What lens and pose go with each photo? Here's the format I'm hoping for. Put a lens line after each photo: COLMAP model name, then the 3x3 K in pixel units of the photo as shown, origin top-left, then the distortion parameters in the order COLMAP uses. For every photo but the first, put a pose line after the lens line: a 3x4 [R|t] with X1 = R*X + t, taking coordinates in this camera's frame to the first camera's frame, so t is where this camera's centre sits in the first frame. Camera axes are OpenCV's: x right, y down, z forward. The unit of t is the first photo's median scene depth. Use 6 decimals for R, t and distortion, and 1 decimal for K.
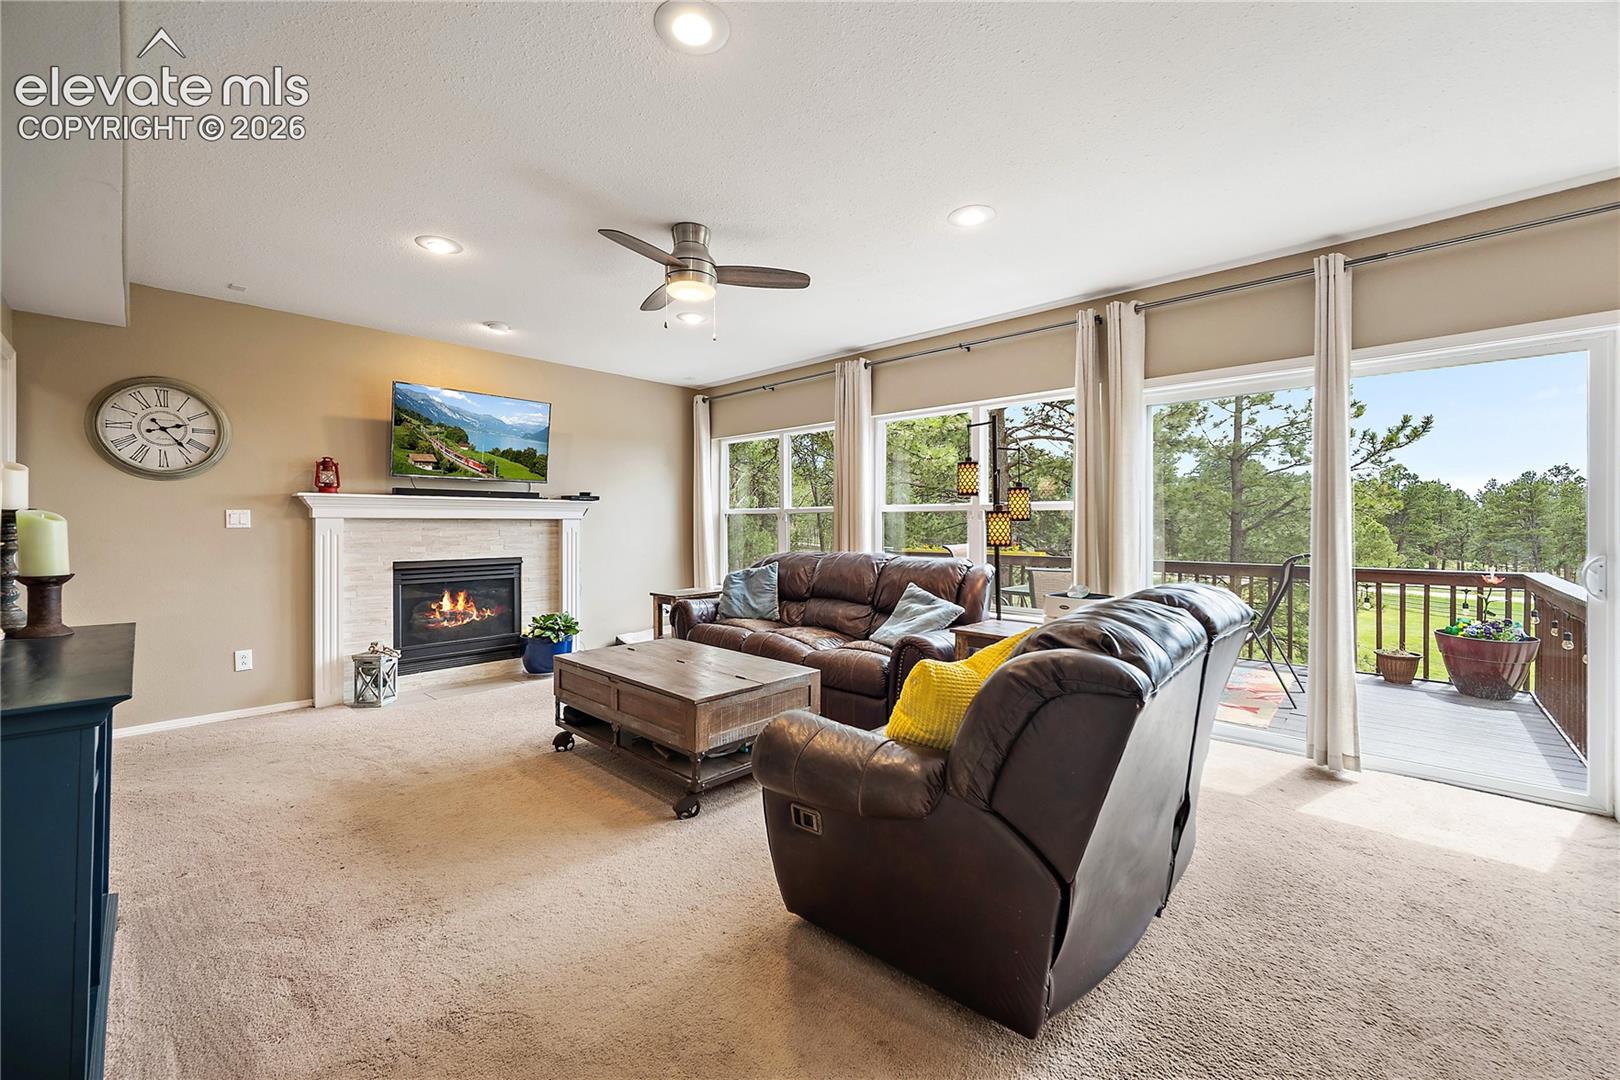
lens RADIAL K [[635.7, 0, 802.4], [0, 635.7, 524.8], [0, 0, 1]] dist [-0.000732, -0.001131]
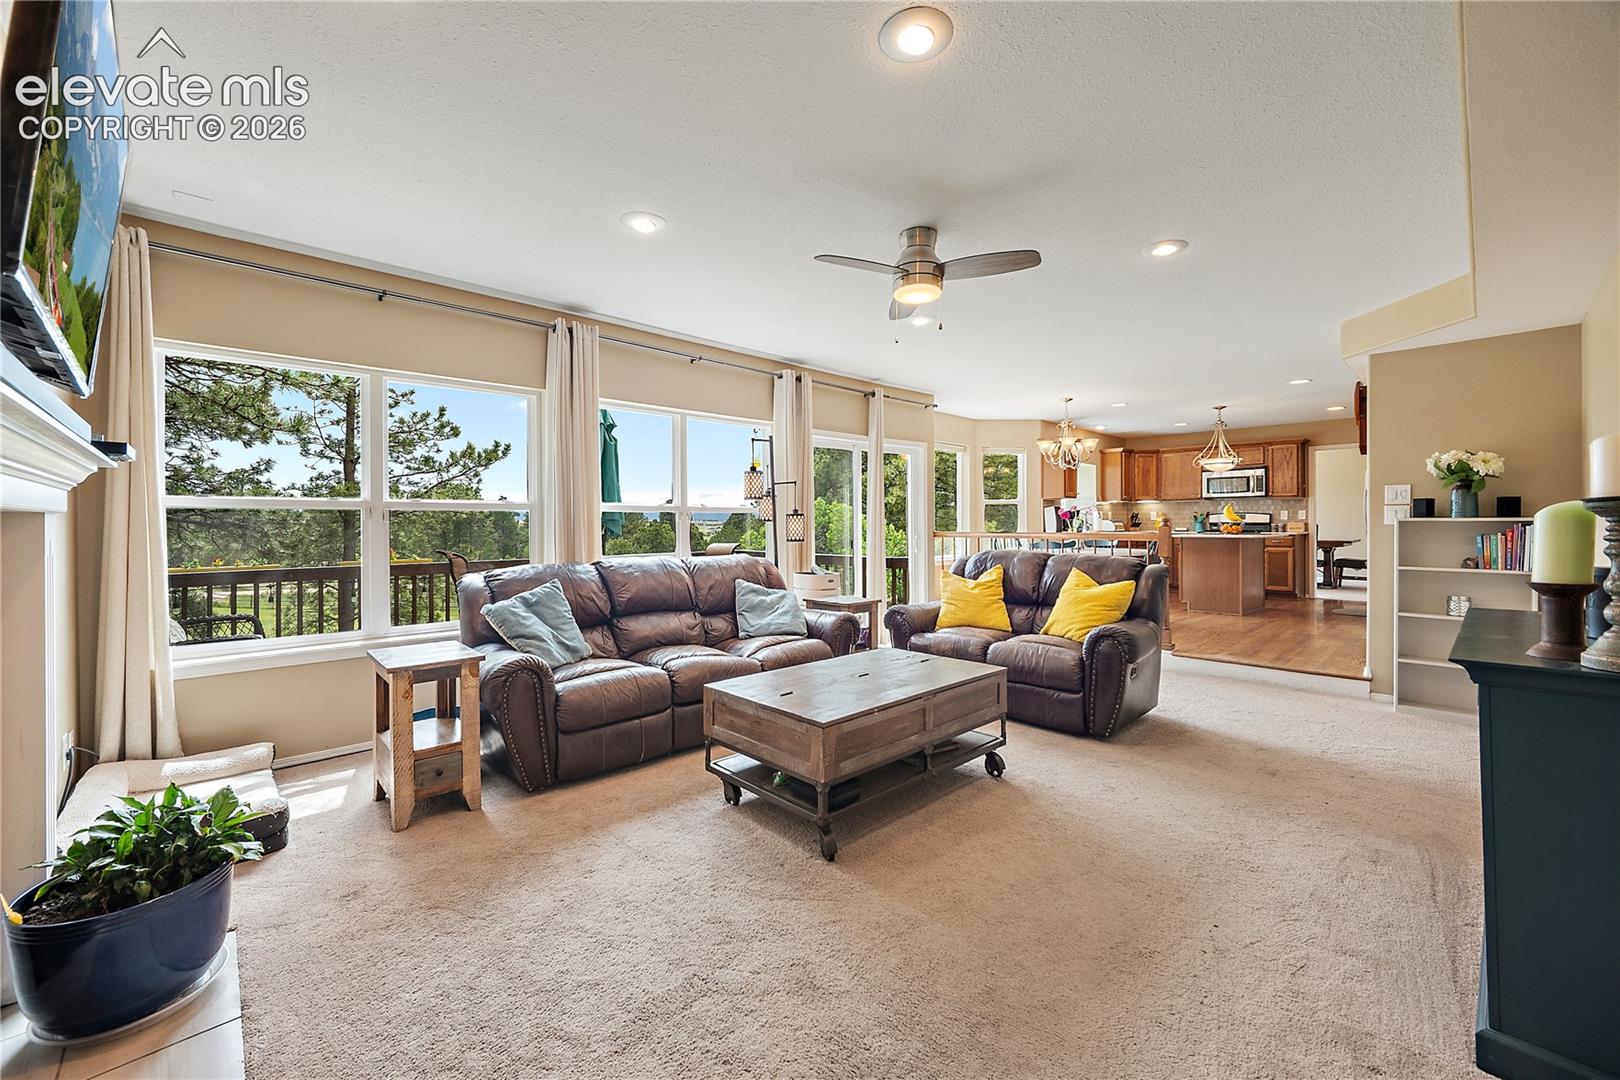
lens RADIAL K [[635.7, 0, 801.6], [0, 635.7, 523.7], [0, 0, 1]] dist [-0.000732, -0.001131]
pose [[0.057655, -0.010452, 0.998282, -0.742013], [0.004877, 0.999936, 0.010188, -0.008946], [-0.998325, 0.004281, 0.057702, 0.693182]]
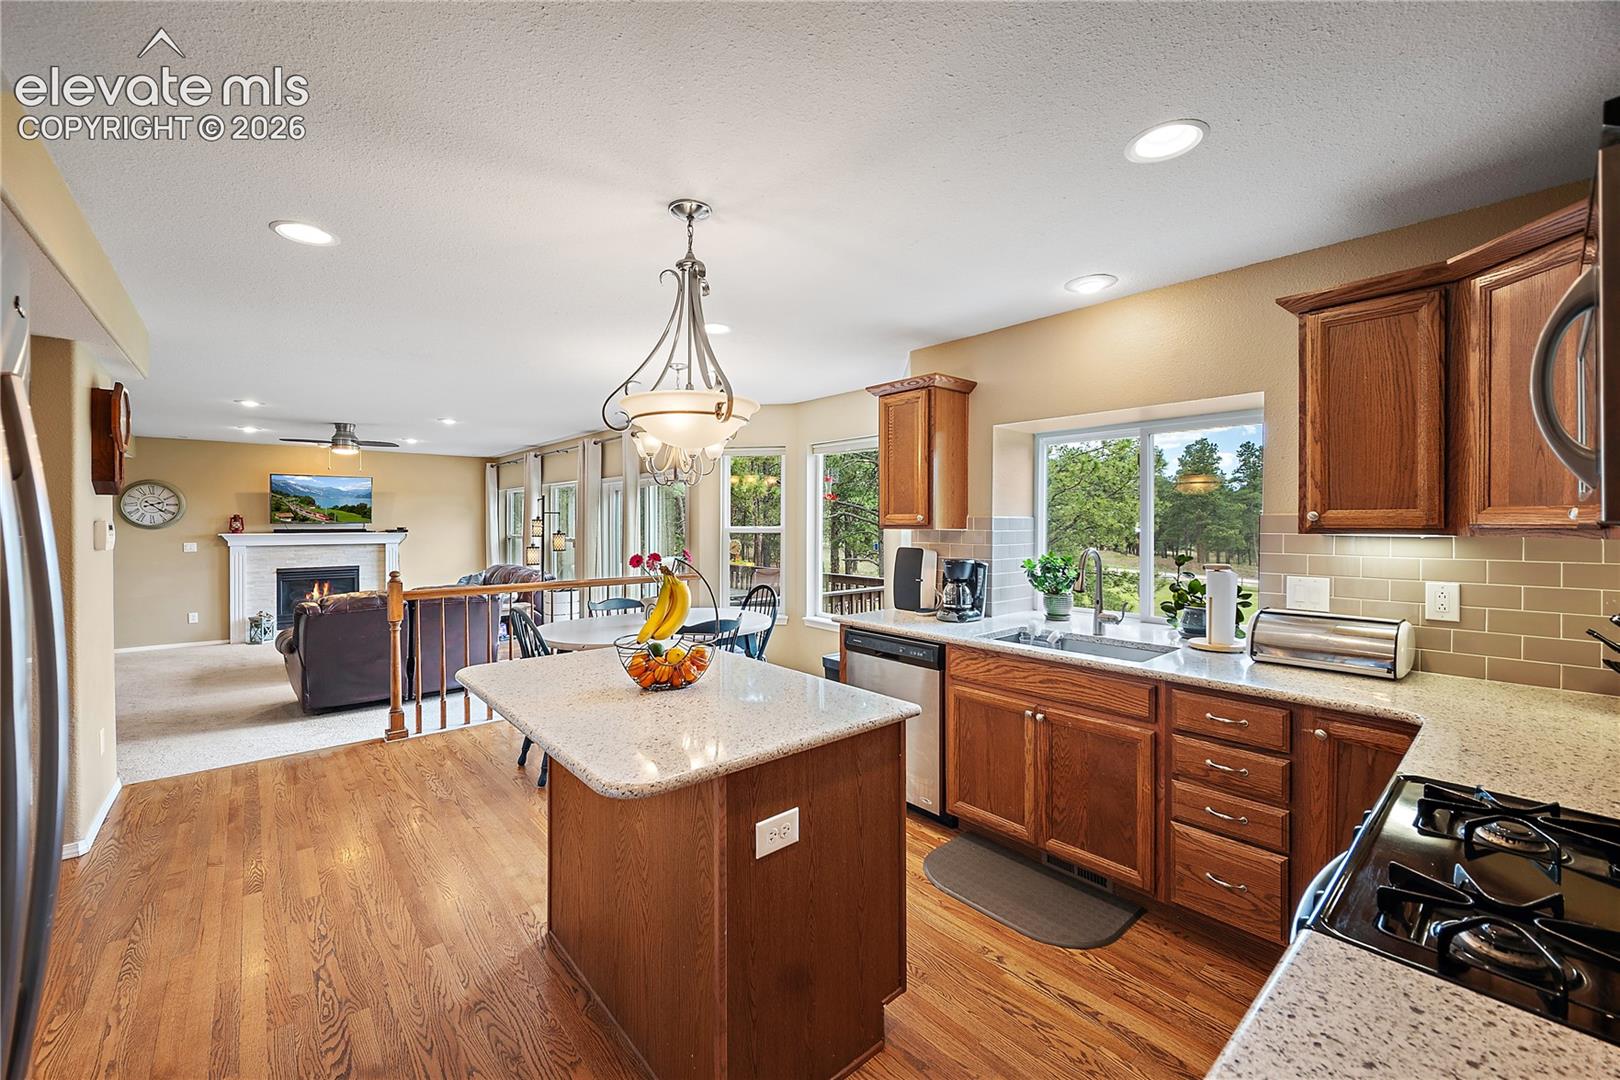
lens RADIAL K [[635.7, 0, 806.5], [0, 635.7, 525.3], [0, 0, 1]] dist [-0.000732, -0.001131]
pose [[0.996241, -0.004523, -0.086503, 1.090540], [0.004746, 0.999986, 0.002374, -0.067483], [0.086491, -0.002776, 0.996249, -0.735772]]
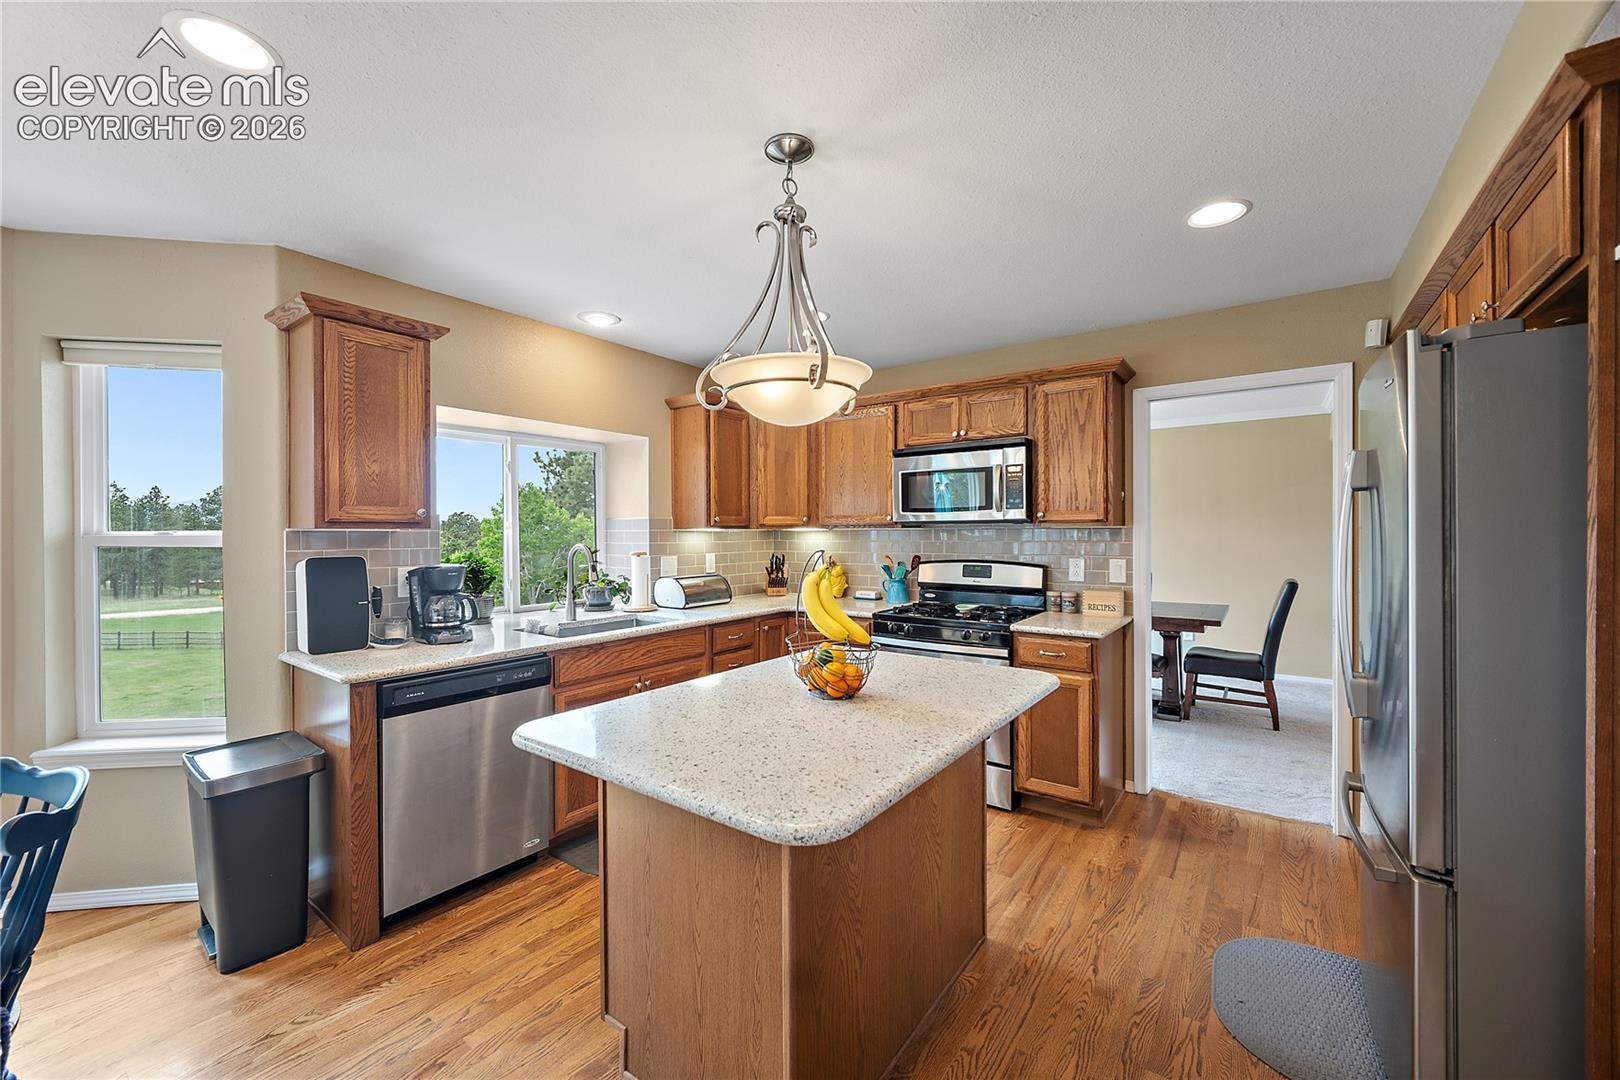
lens RADIAL K [[635.7, 0, 792.6], [0, 635.7, 533.2], [0, 0, 1]] dist [-0.000732, -0.001131]
pose [[-0.120021, -0.008376, 0.992736, 0.585737], [0.004043, 0.999952, 0.008925, -0.059690], [-0.992763, 0.005085, -0.119982, -0.250648]]
